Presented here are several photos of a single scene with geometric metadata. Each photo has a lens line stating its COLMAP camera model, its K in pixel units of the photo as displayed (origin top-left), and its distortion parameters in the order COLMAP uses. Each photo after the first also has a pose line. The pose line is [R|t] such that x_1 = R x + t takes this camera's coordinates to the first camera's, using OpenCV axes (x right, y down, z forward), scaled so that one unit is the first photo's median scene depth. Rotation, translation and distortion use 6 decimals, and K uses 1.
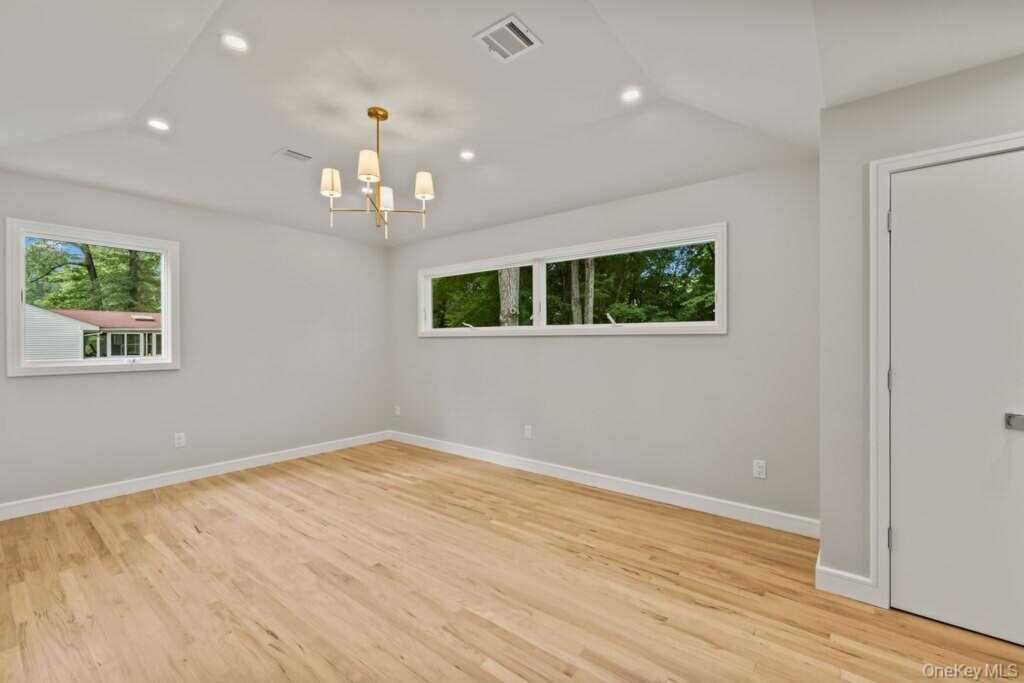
lens RADIAL K [[427.0, 0, 511.3], [0, 427.0, 336.5], [0, 0, 1]] dist [0.002189, 0.000038]
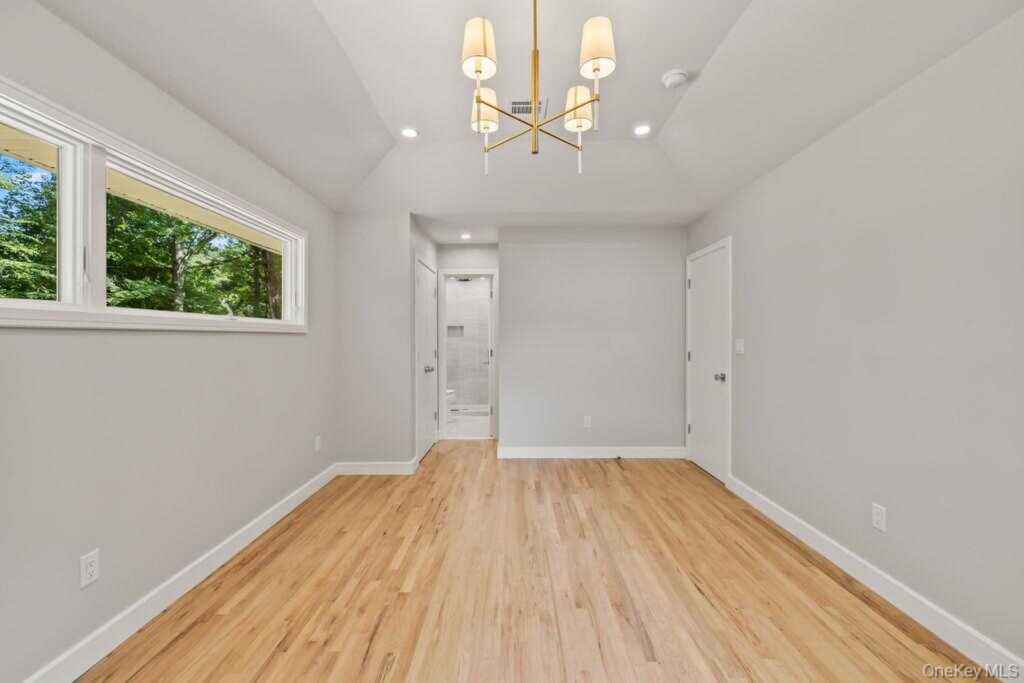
lens RADIAL K [[427.0, 0, 511.3], [0, 427.0, 336.5], [0, 0, 1]] dist [0.002189, 0.000038]
pose [[-0.603979, 0.003740, 0.796991, -0.766796], [-0.003487, 0.999967, -0.007335, 0.013037], [-0.796992, -0.007210, -0.603946, 1.375963]]
